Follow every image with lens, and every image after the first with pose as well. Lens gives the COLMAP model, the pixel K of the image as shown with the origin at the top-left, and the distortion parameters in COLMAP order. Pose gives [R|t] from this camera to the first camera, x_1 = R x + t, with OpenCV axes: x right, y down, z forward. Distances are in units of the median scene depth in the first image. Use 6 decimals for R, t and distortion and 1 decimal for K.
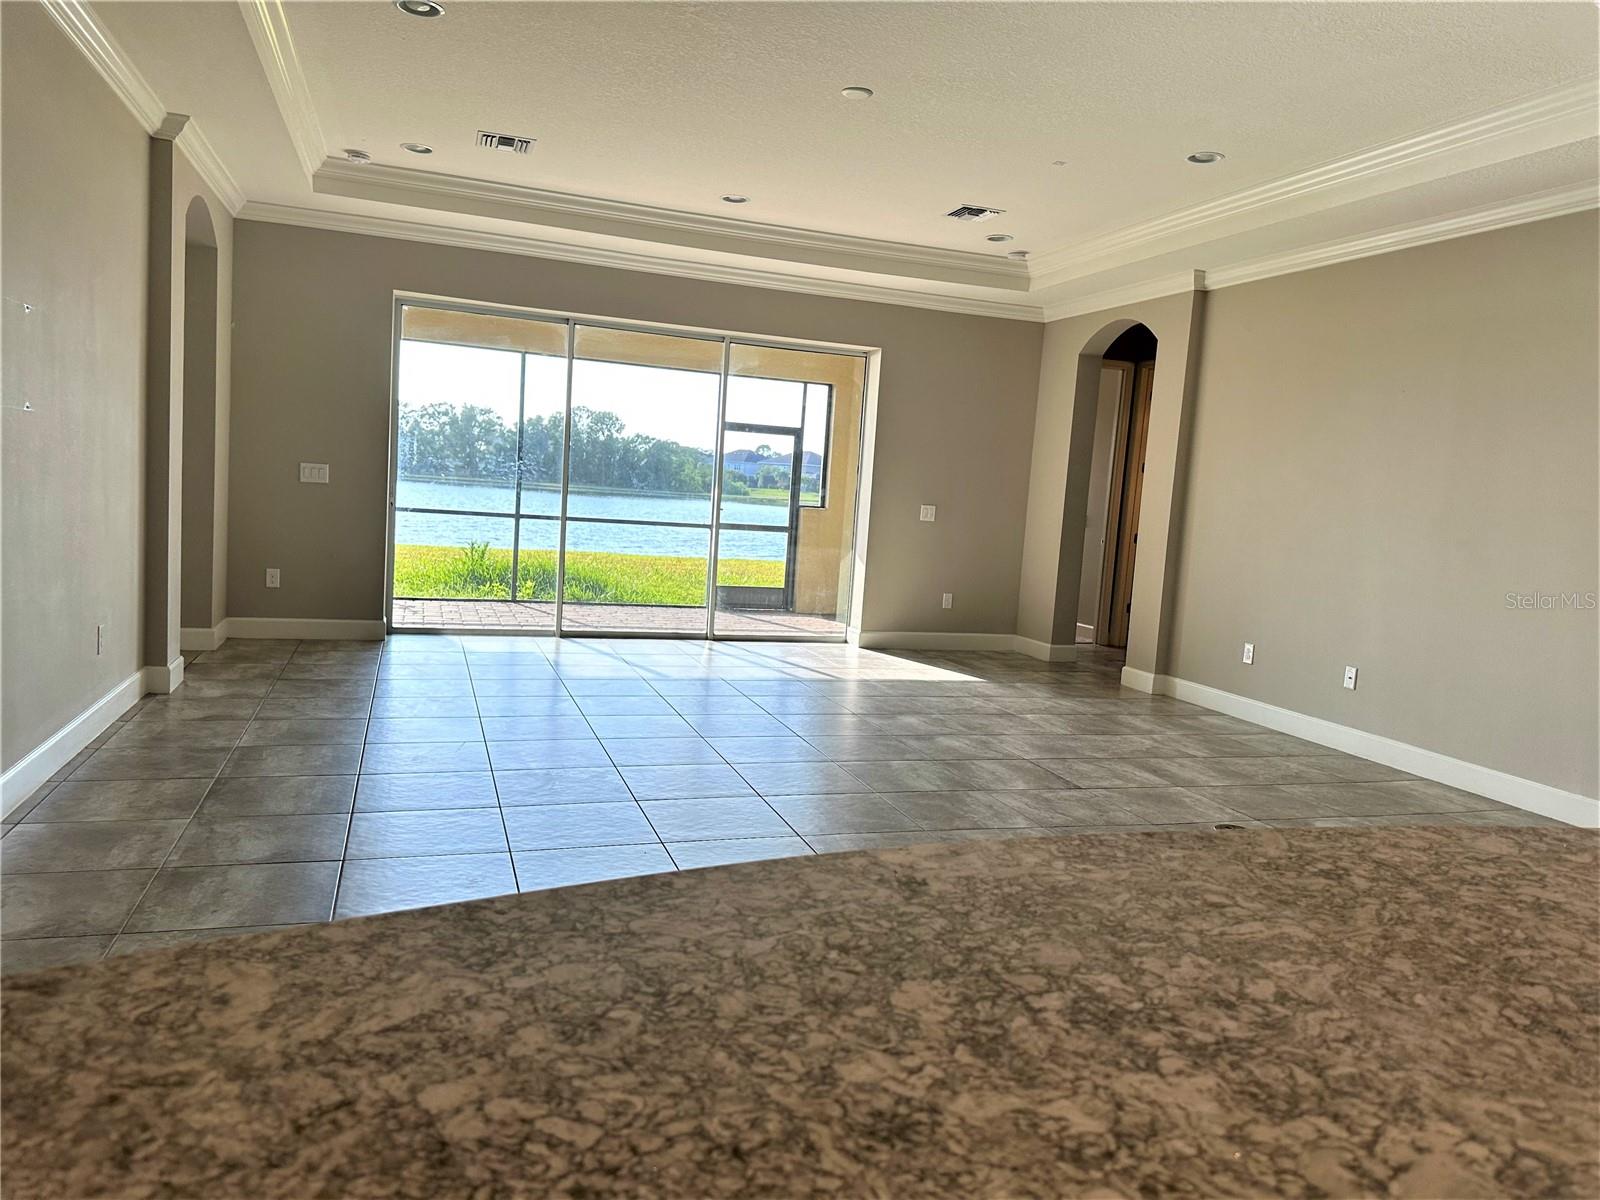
lens RADIAL K [[1112.7, 0, 817.3], [0, 1112.7, 600.2], [0, 0, 1]] dist [0.054973, -0.065206]
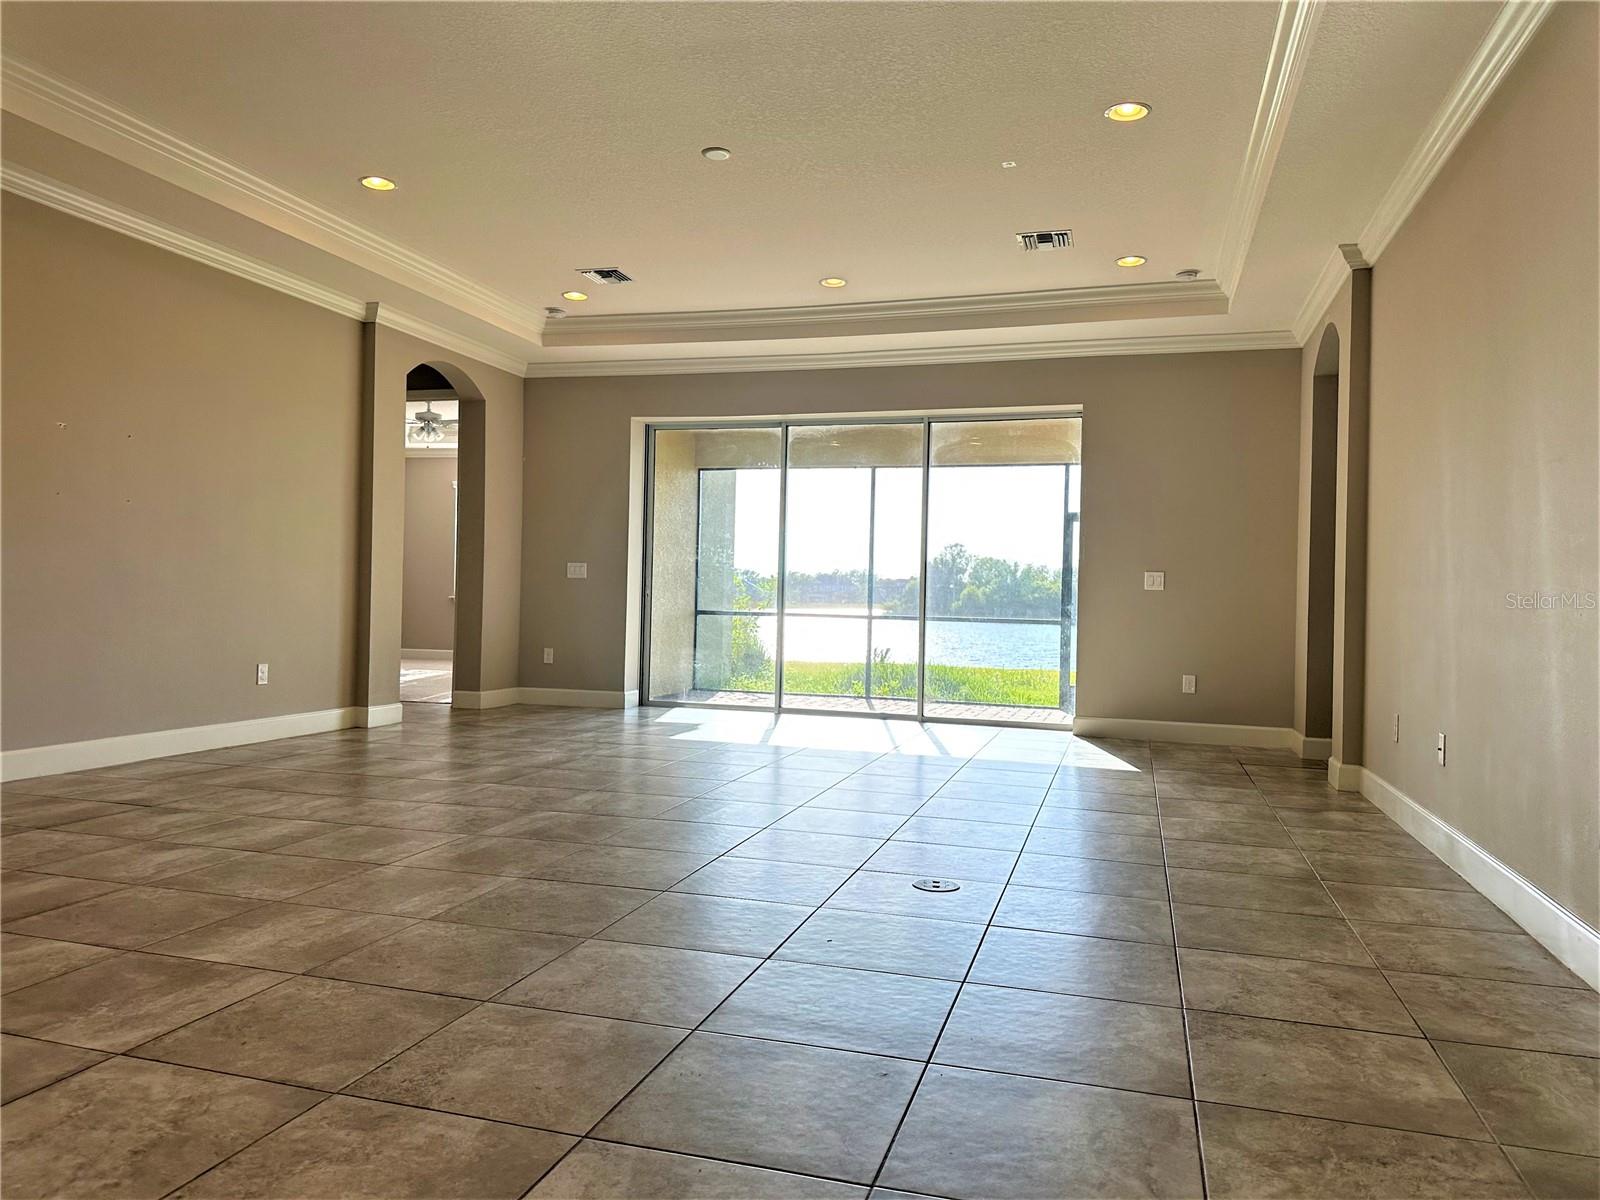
lens RADIAL K [[1112.7, 0, 799.2], [0, 1112.7, 600.8], [0, 0, 1]] dist [0.054973, -0.065206]
pose [[0.810516, -0.045730, -0.583929, 0.427984], [-0.027835, 0.992814, -0.116387, 0.051502], [0.585055, 0.110588, 0.803419, 0.151103]]
